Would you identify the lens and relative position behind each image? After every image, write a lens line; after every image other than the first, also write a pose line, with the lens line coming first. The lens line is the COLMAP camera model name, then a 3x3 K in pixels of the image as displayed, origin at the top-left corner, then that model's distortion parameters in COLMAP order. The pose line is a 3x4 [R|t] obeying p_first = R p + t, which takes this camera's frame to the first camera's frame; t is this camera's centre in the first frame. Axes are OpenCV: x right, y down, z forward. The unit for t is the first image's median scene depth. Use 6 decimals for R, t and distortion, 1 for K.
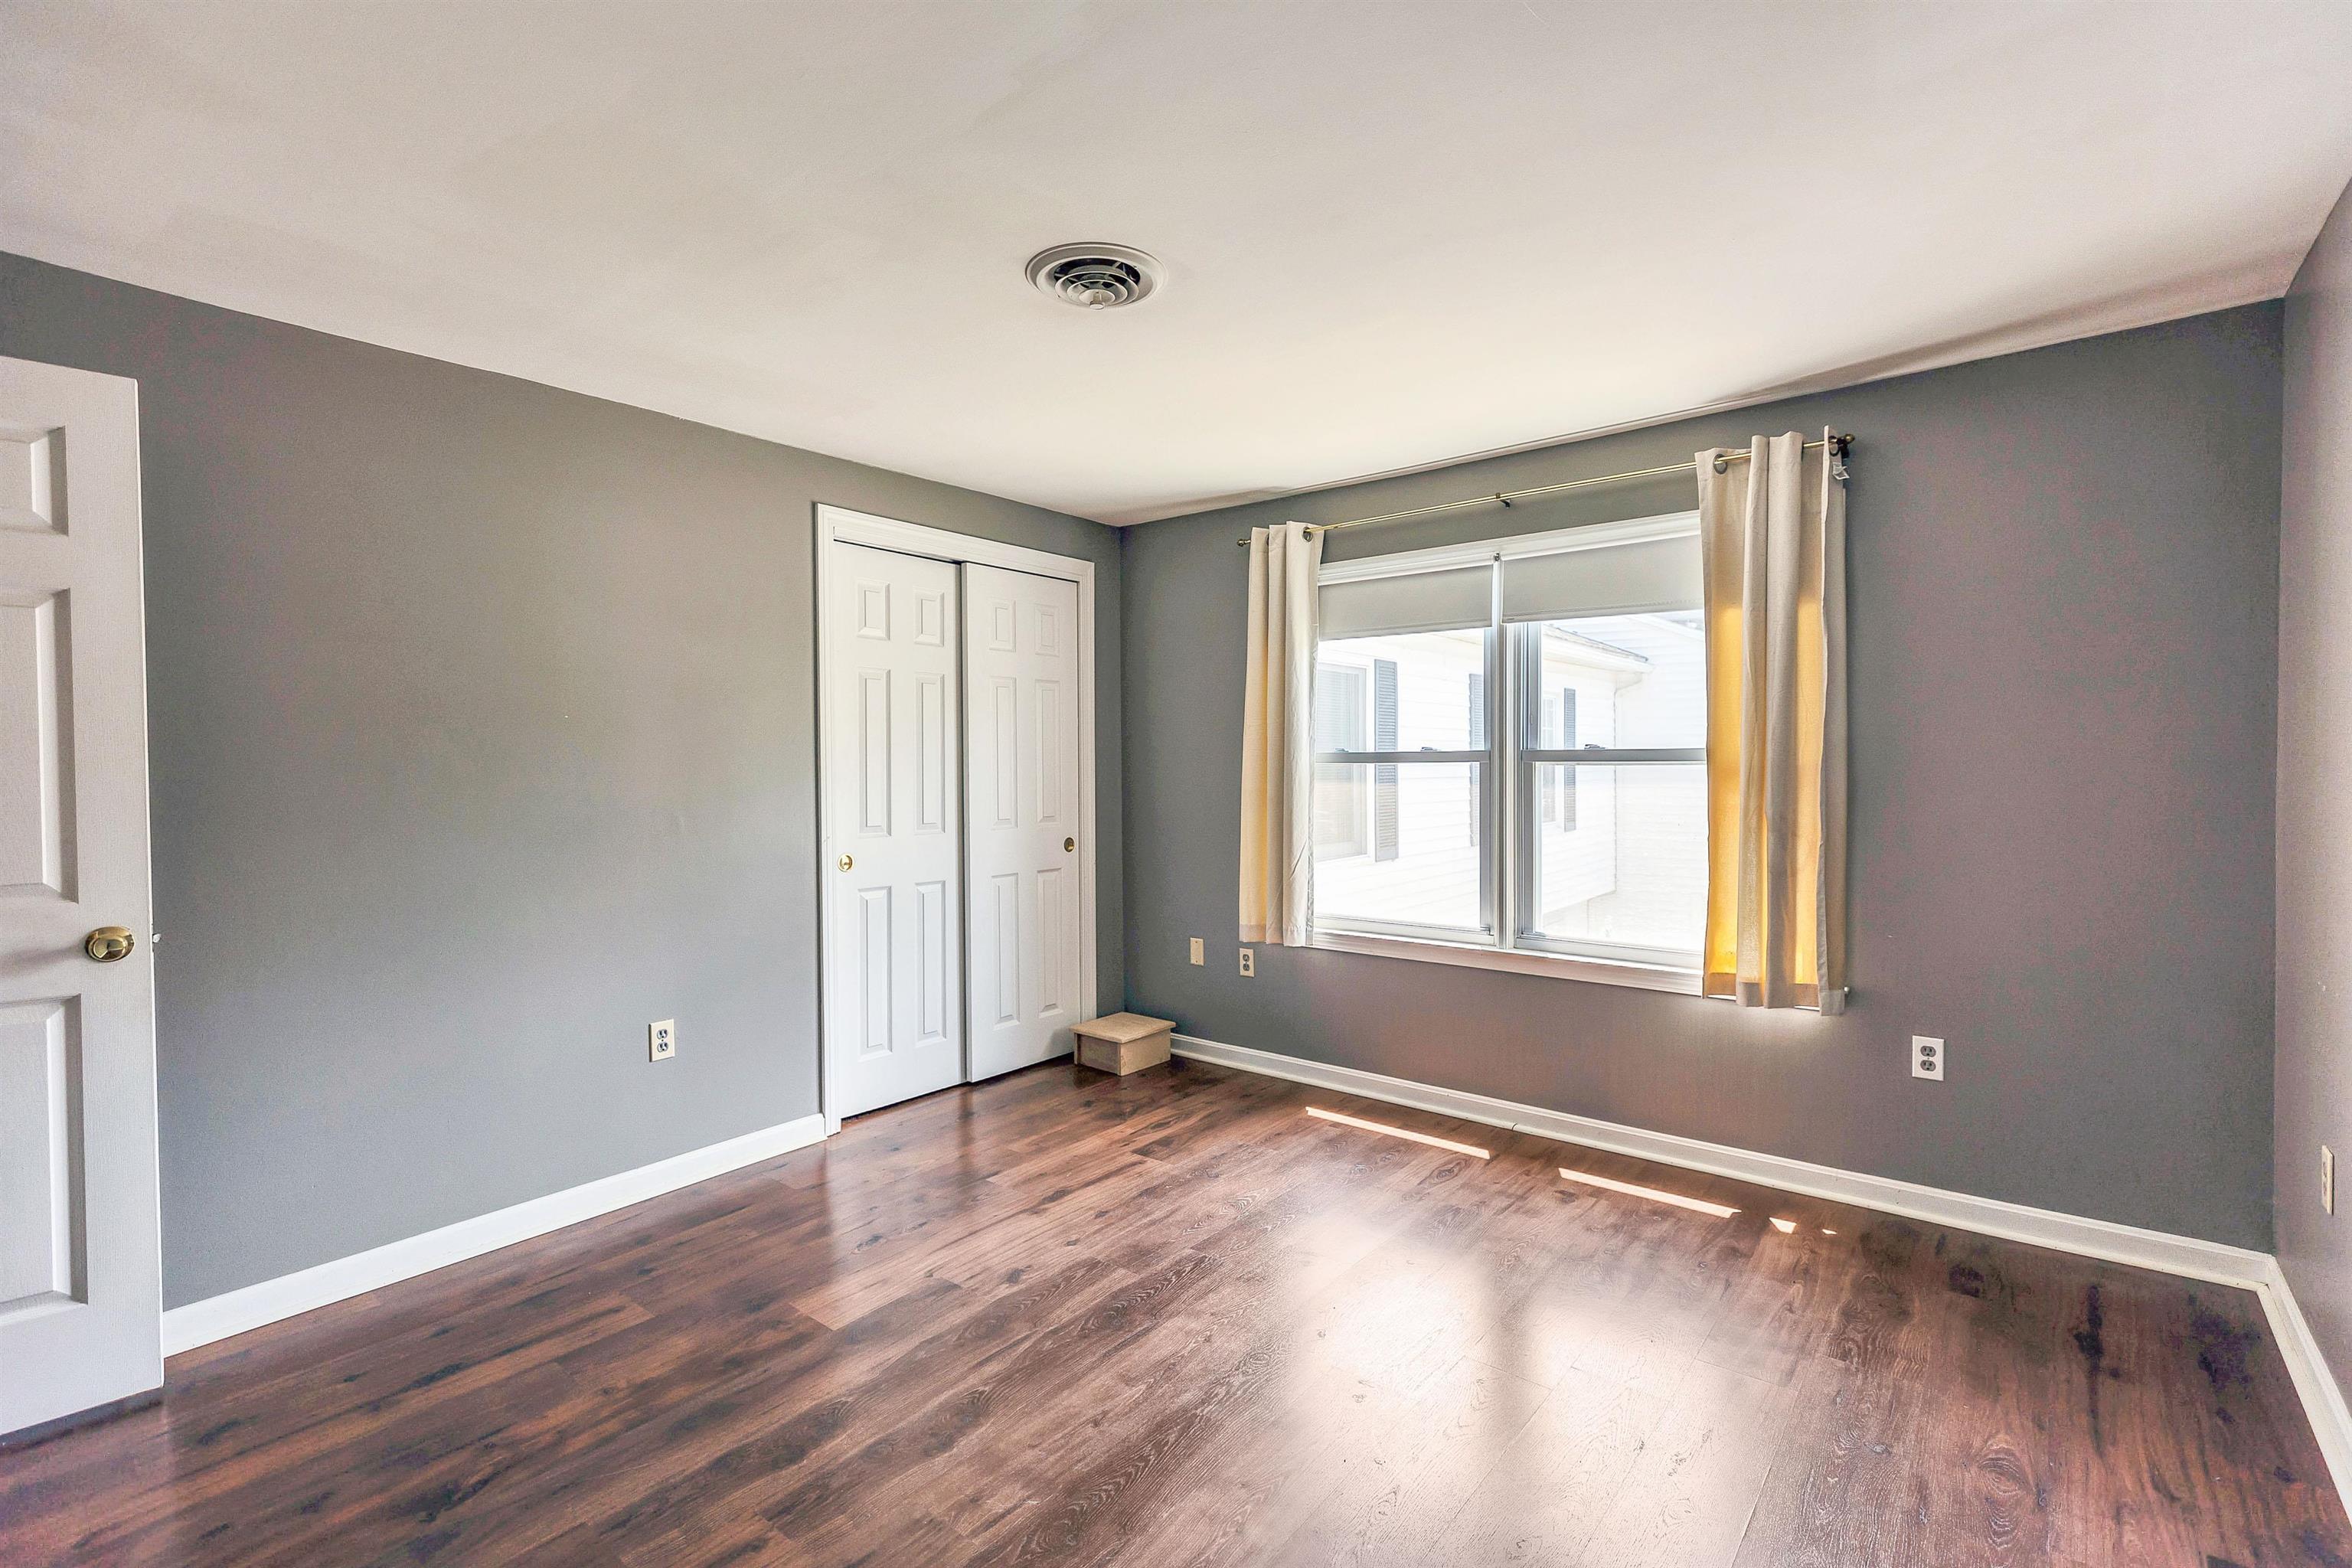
lens RADIAL K [[1057.0, 0, 1177.5], [0, 1057.0, 776.4], [0, 0, 1]] dist [0.009136, -0.000618]
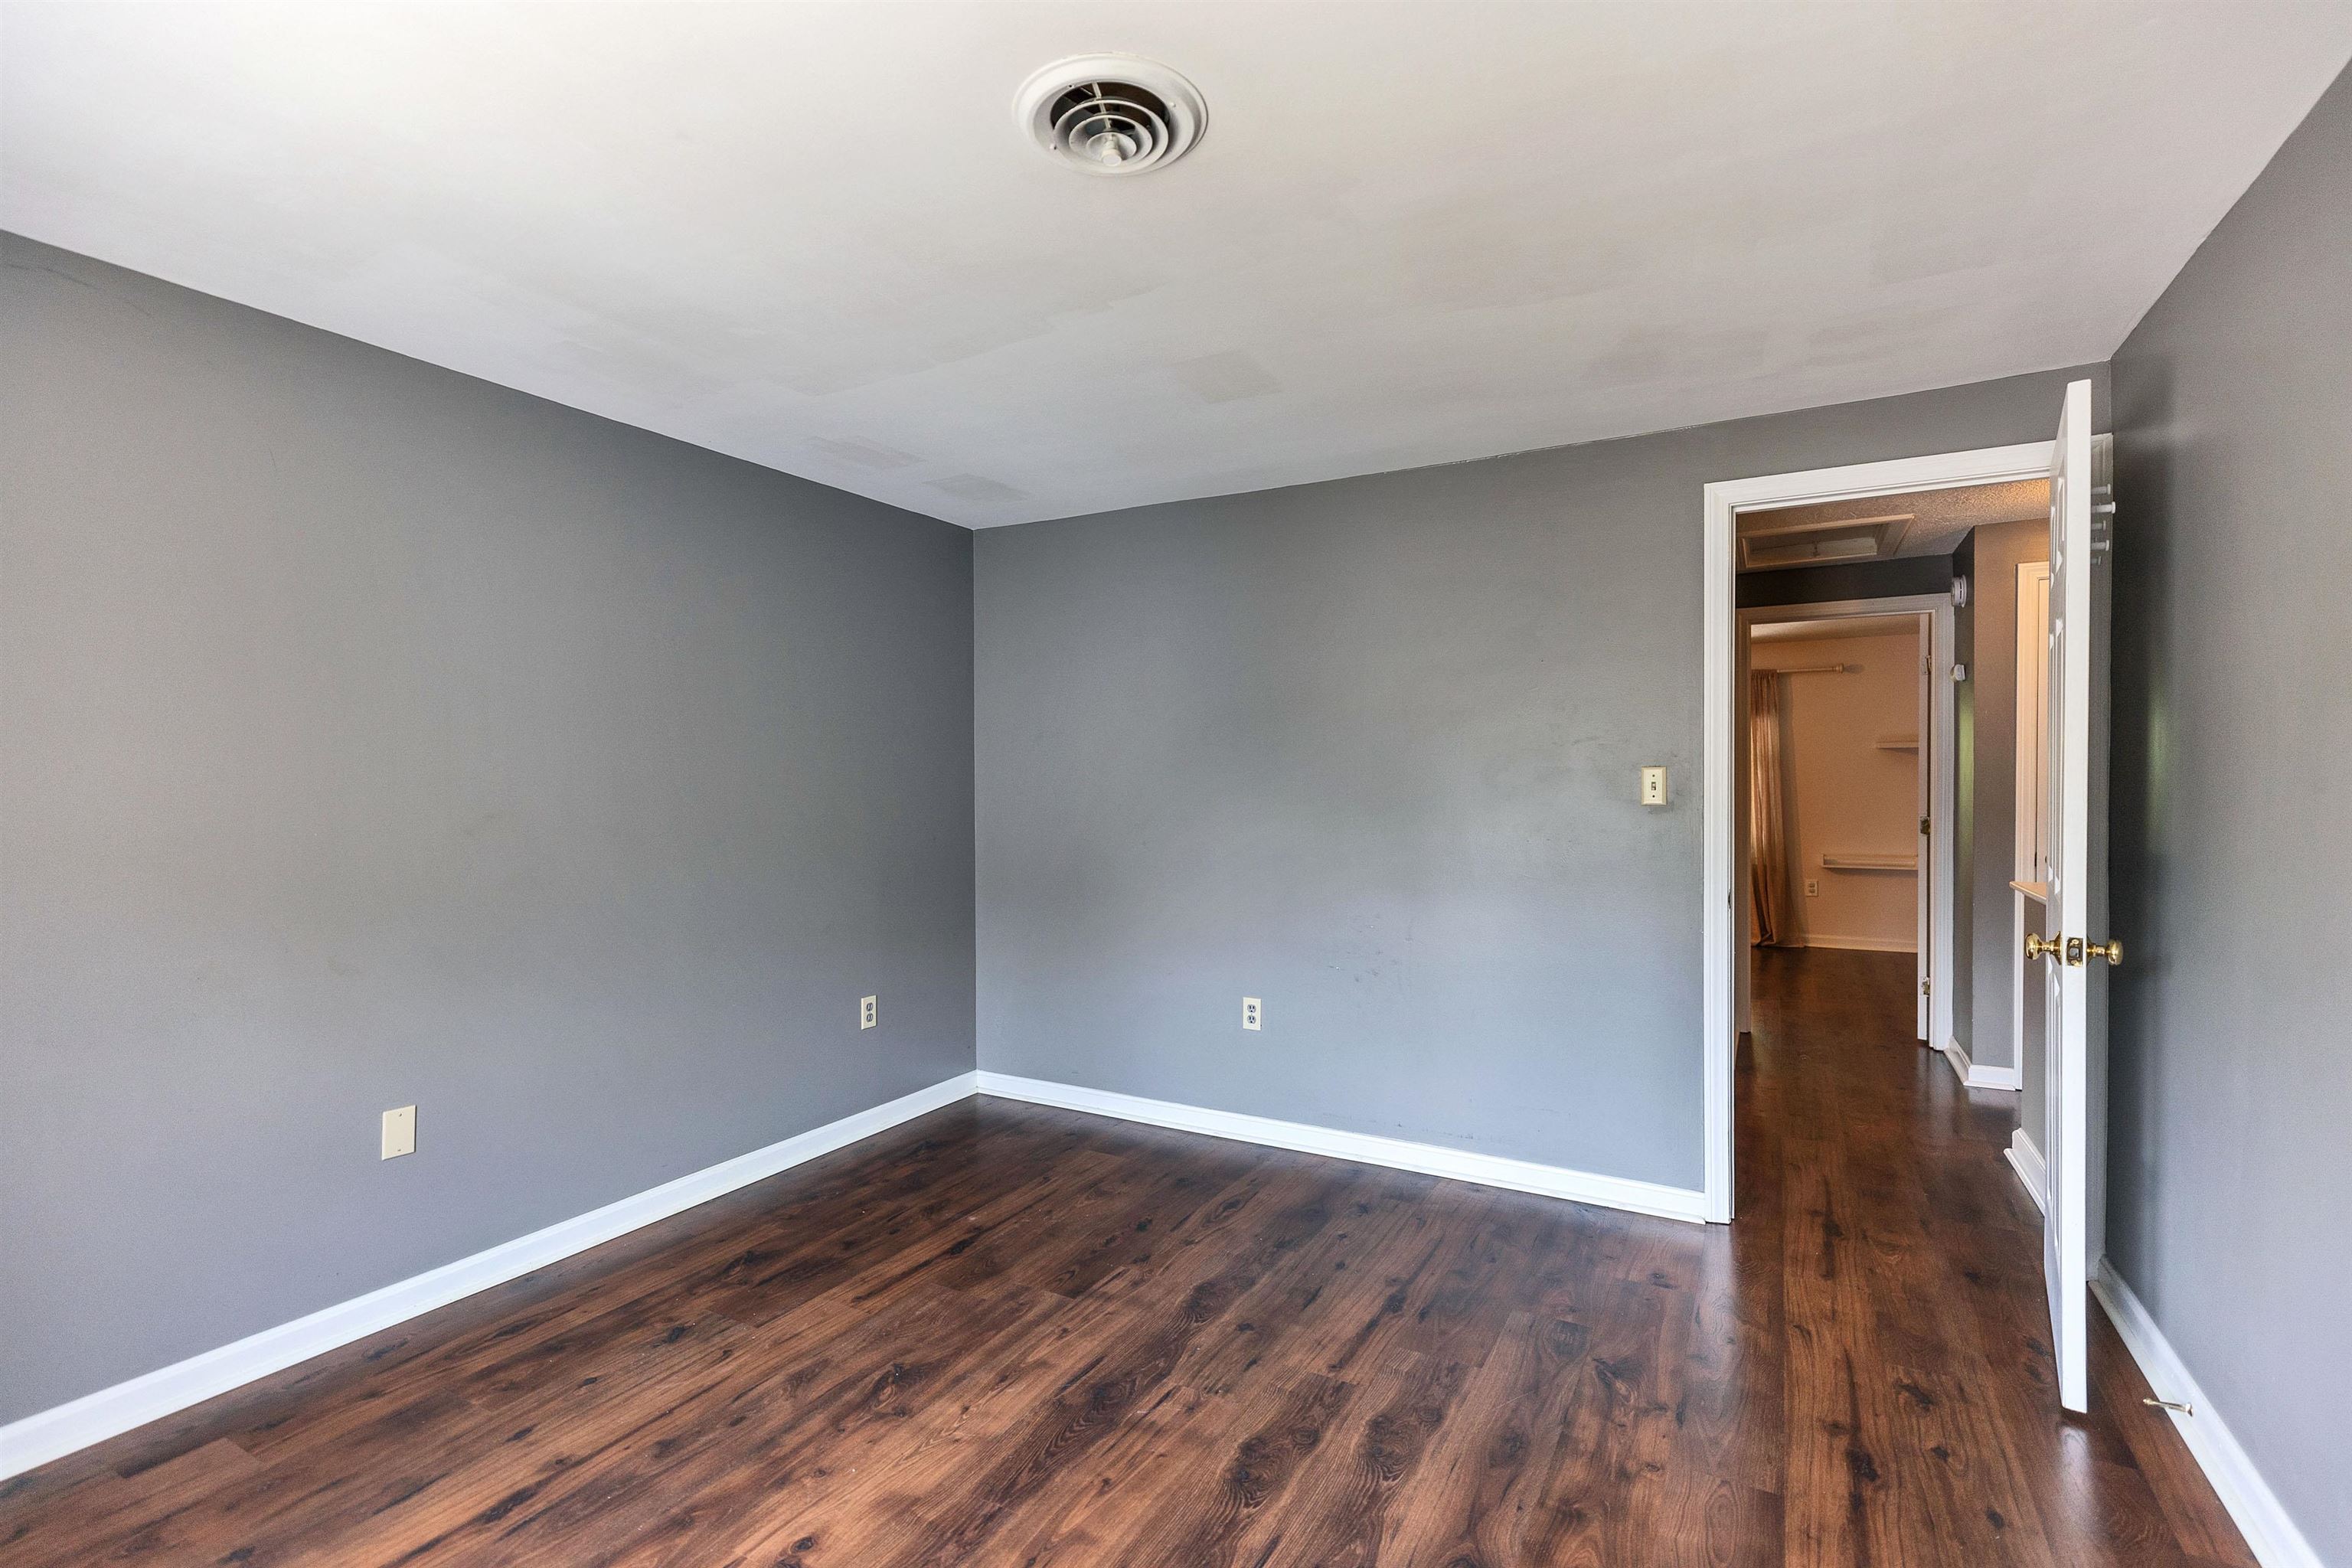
lens RADIAL K [[1084.7, 0, 1176.0], [0, 1084.7, 784.0], [0, 0, 1]] dist [0.001542, -0.000196]
pose [[-0.984985, 0.014660, -0.172016, 0.012315], [0.011393, 0.999736, 0.019964, -0.020347], [0.172263, 0.017704, -0.984892, 1.185223]]
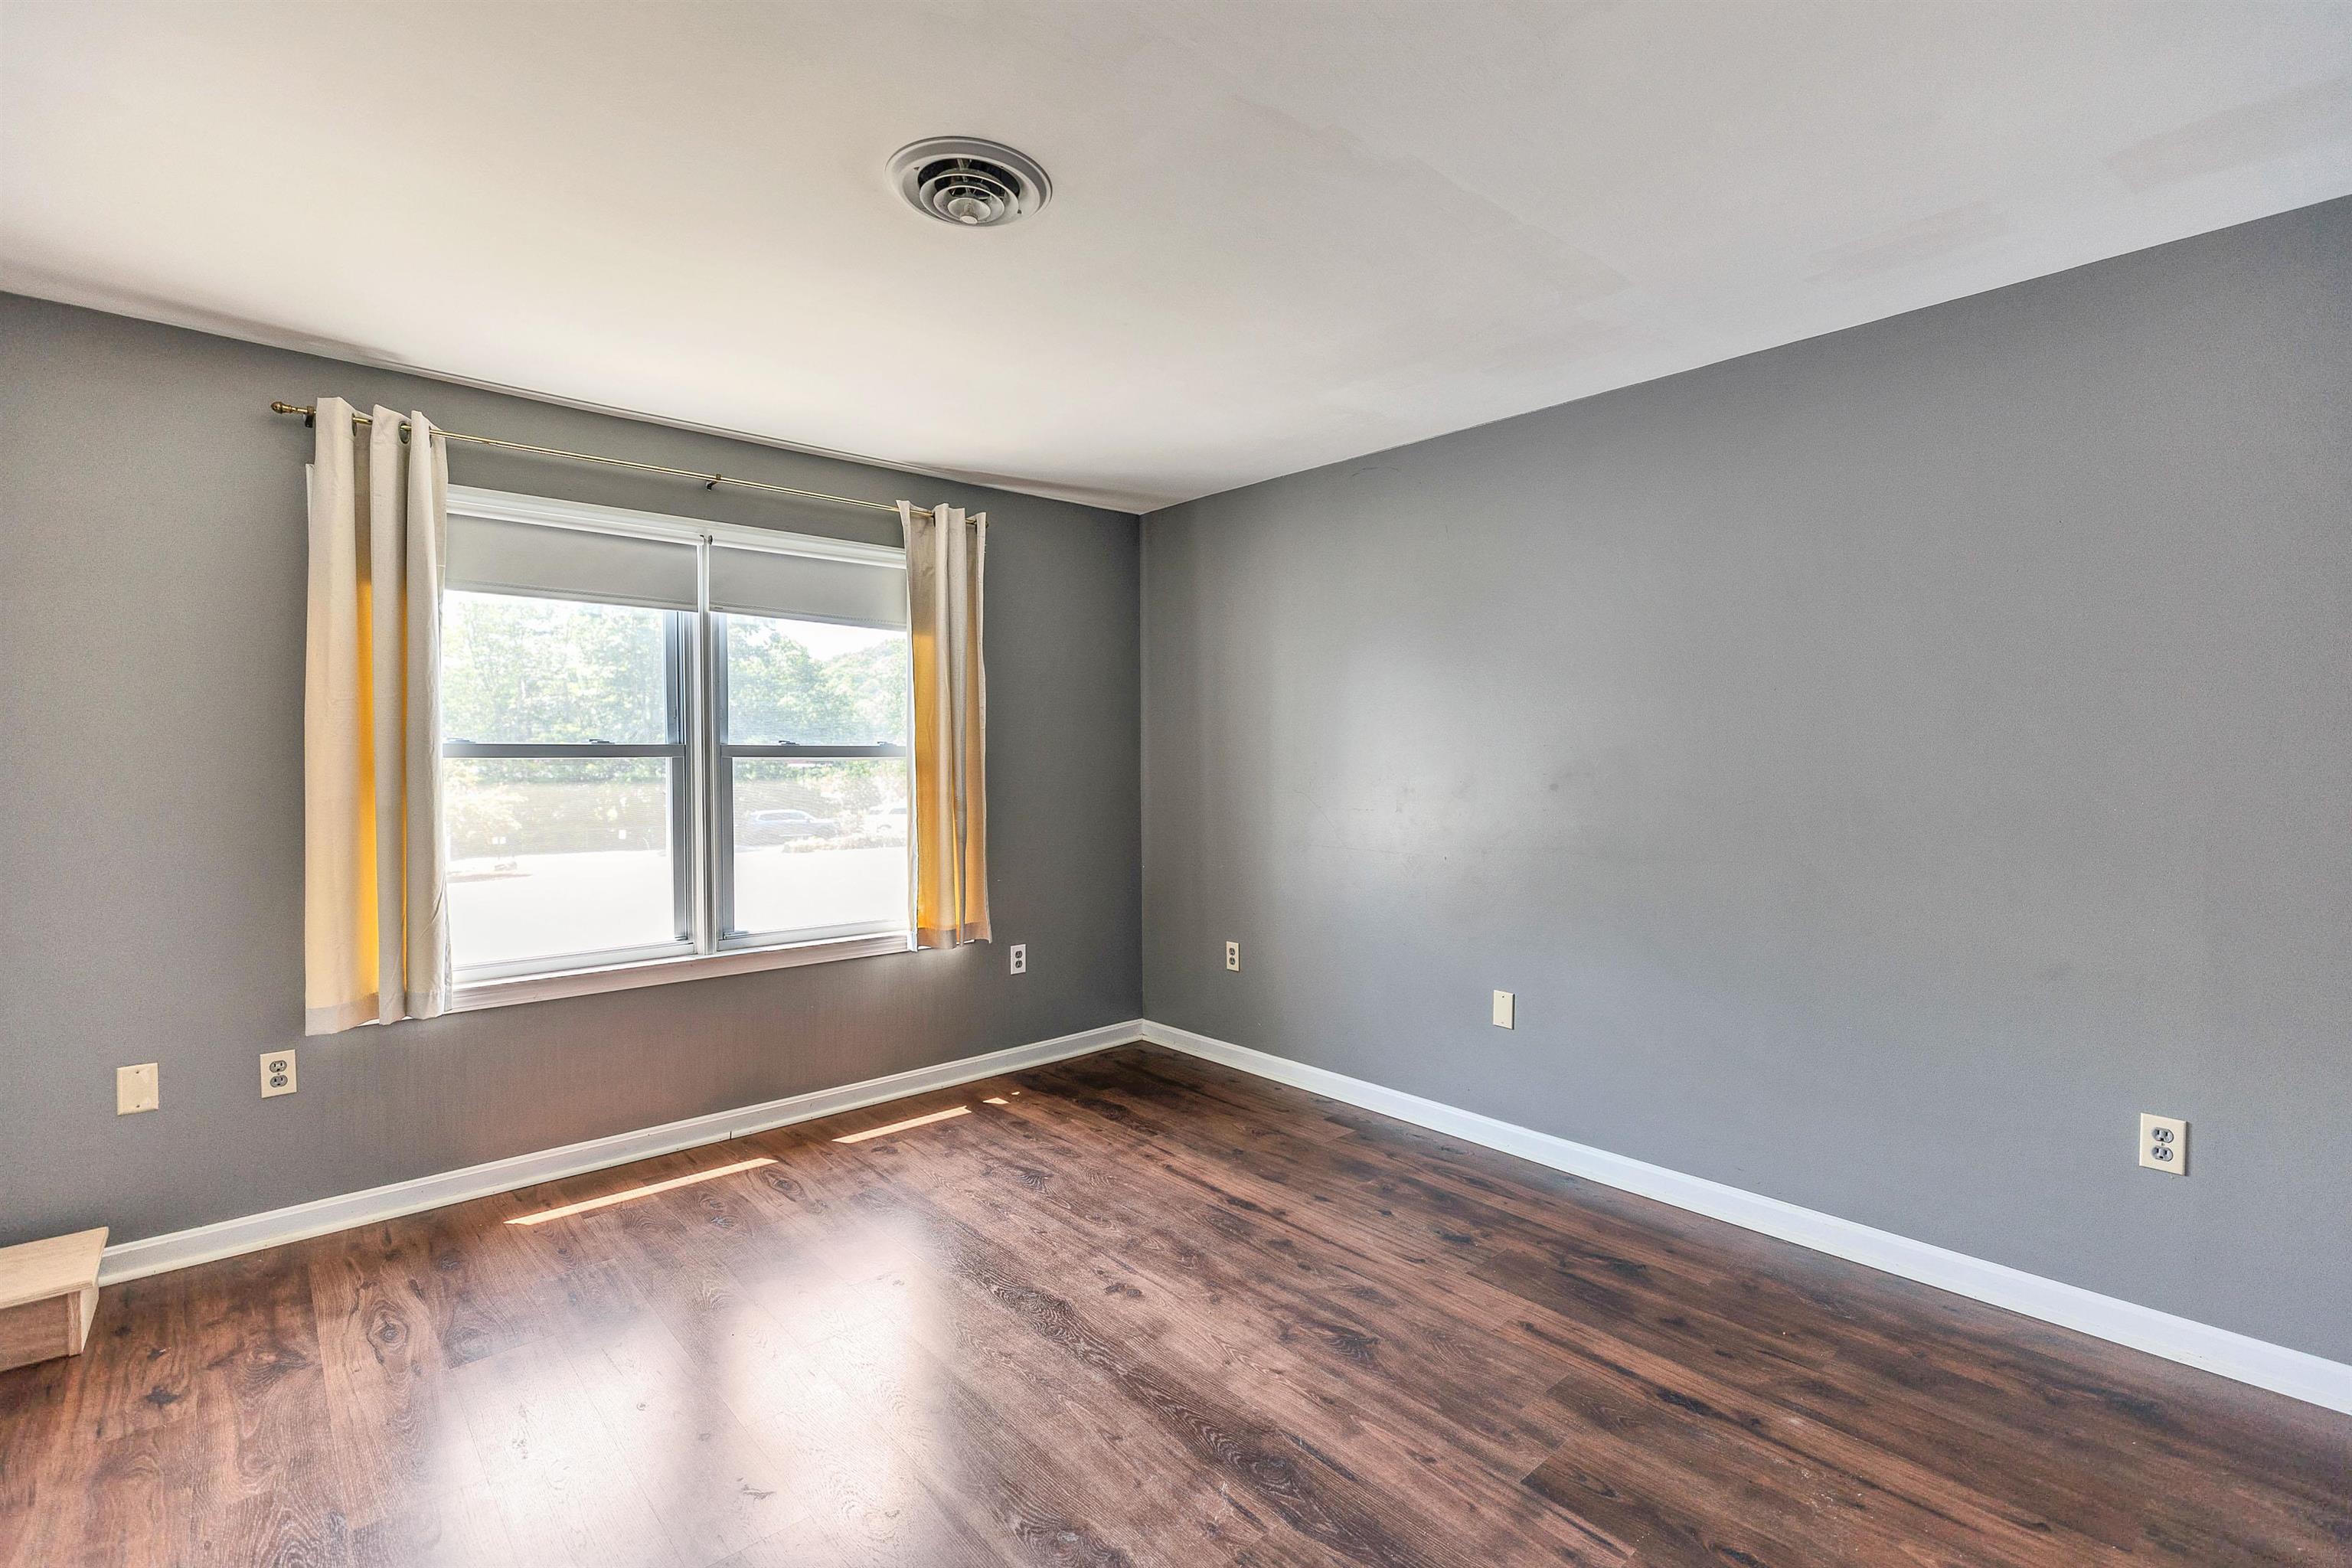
lens RADIAL K [[1057.0, 0, 1177.5], [0, 1057.0, 776.4], [0, 0, 1]] dist [0.009136, -0.000618]
pose [[0.157591, -0.012002, 0.987432, -0.613108], [0.013848, 0.999855, 0.009943, -0.000052], [-0.987407, 0.012107, 0.157734, 0.476233]]
